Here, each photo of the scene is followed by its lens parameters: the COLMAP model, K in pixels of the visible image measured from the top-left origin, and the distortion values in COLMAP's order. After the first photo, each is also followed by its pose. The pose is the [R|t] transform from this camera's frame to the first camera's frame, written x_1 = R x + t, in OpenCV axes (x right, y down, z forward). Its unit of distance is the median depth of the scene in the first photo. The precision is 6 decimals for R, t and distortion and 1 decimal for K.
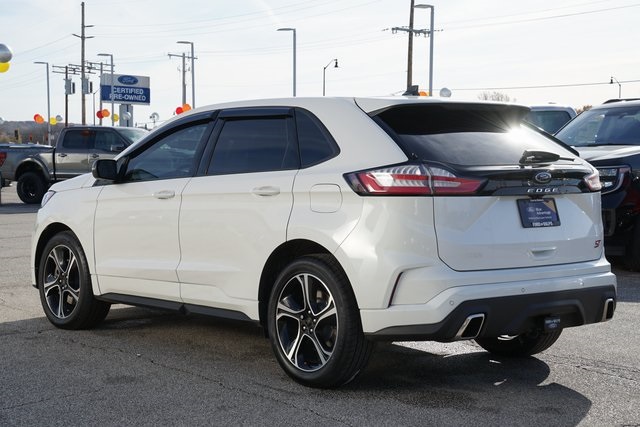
lens RADIAL K [[1171.5, 0, 320.3], [0, 1171.5, 212.1], [0, 0, 1]] dist [0.086397, 0.000000]
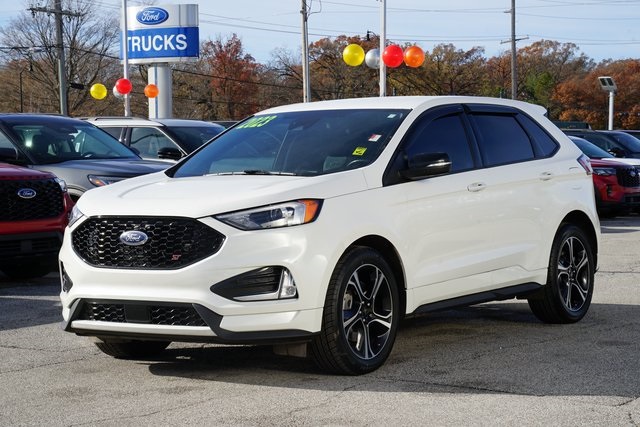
lens RADIAL K [[1406.4, 0, 320.5], [0, 1406.4, 212.8], [0, 0, 1]] dist [0.139291, 0.000000]
pose [[-0.261346, -0.023926, 0.964949, -1.334346], [0.071999, 0.996425, 0.044206, -0.058851], [-0.962556, 0.081029, -0.258689, 1.528922]]
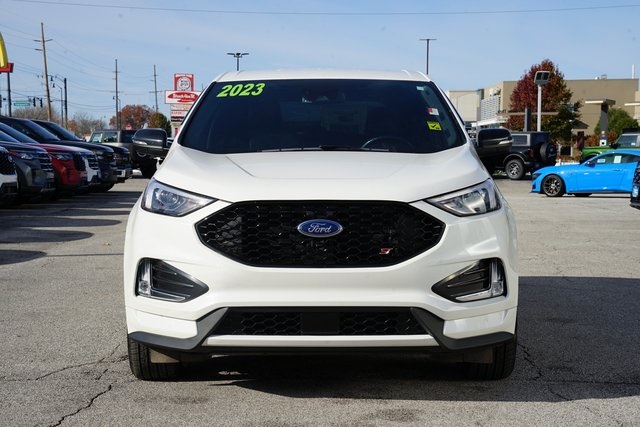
lens RADIAL K [[1323.2, 0, 319.8], [0, 1323.2, 213.7], [0, 0, 1]] dist [-0.022462, 0.000000]
pose [[-0.699915, -0.028931, 0.713640, -0.823477], [0.049106, 0.994866, 0.088493, -0.082751], [-0.712536, 0.096981, -0.694901, 1.953288]]
